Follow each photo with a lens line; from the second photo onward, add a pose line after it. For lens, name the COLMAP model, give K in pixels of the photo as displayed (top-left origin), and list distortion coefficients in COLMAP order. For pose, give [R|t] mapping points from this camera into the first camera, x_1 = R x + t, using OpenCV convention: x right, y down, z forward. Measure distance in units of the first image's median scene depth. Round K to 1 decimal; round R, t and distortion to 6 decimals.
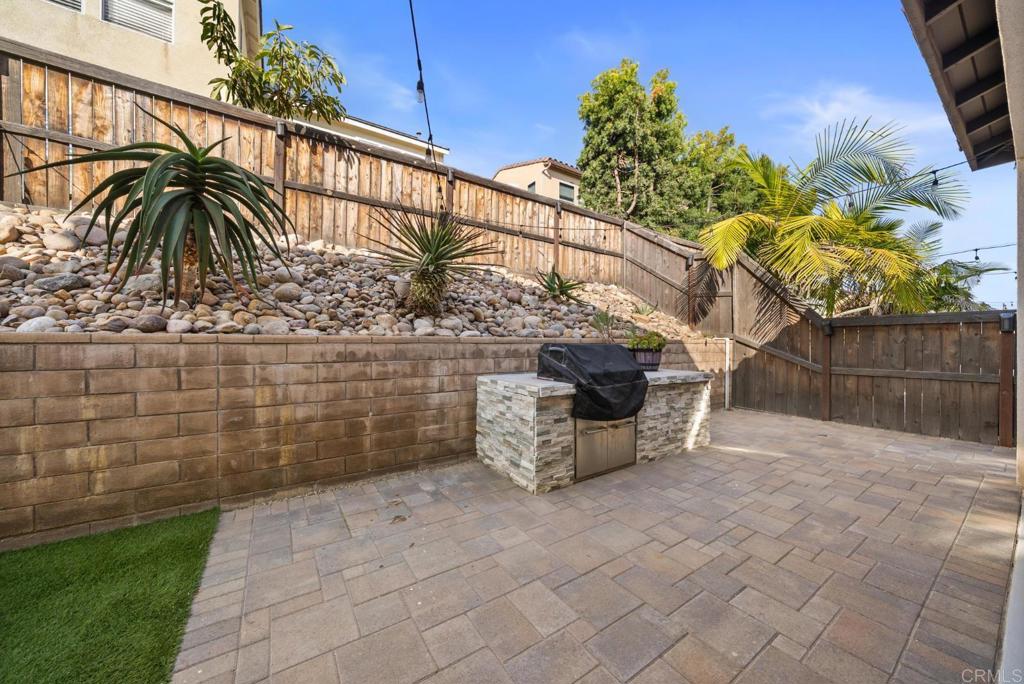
lens RADIAL K [[357.8, 0, 511.1], [0, 357.8, 343.4], [0, 0, 1]] dist [-0.005371, 0.000212]
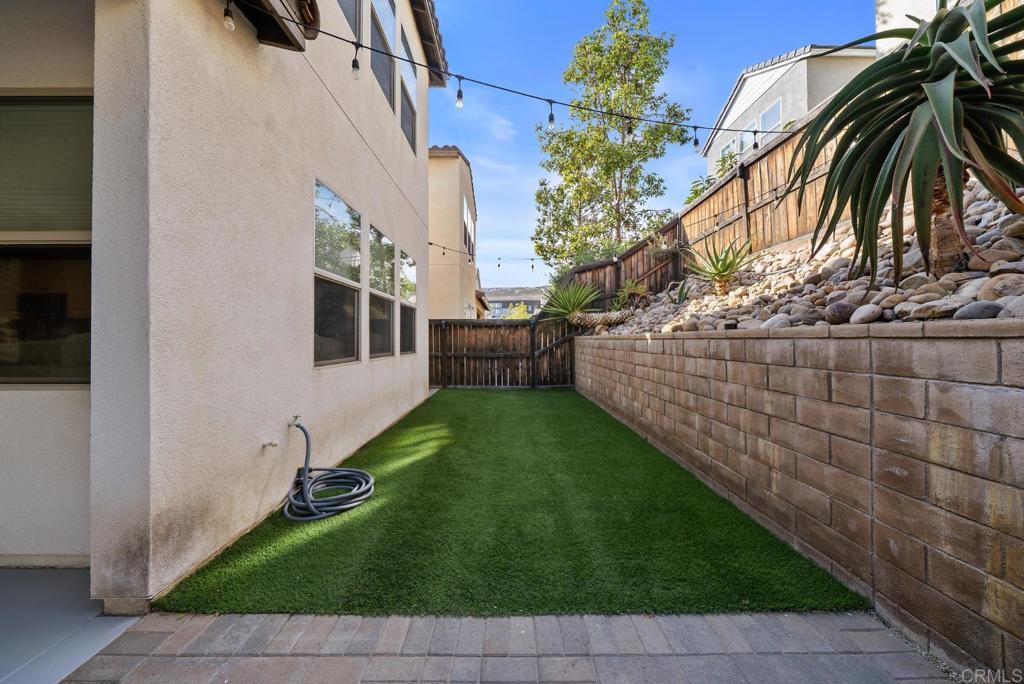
lens RADIAL K [[355.0, 0, 508.4], [0, 355.0, 338.3], [0, 0, 1]] dist [-0.003130, -0.000055]
pose [[-0.551003, -0.001609, -0.834502, 0.038010], [0.001109, 0.999996, -0.002659, 0.000931], [0.834502, -0.002391, -0.550999, 0.743629]]
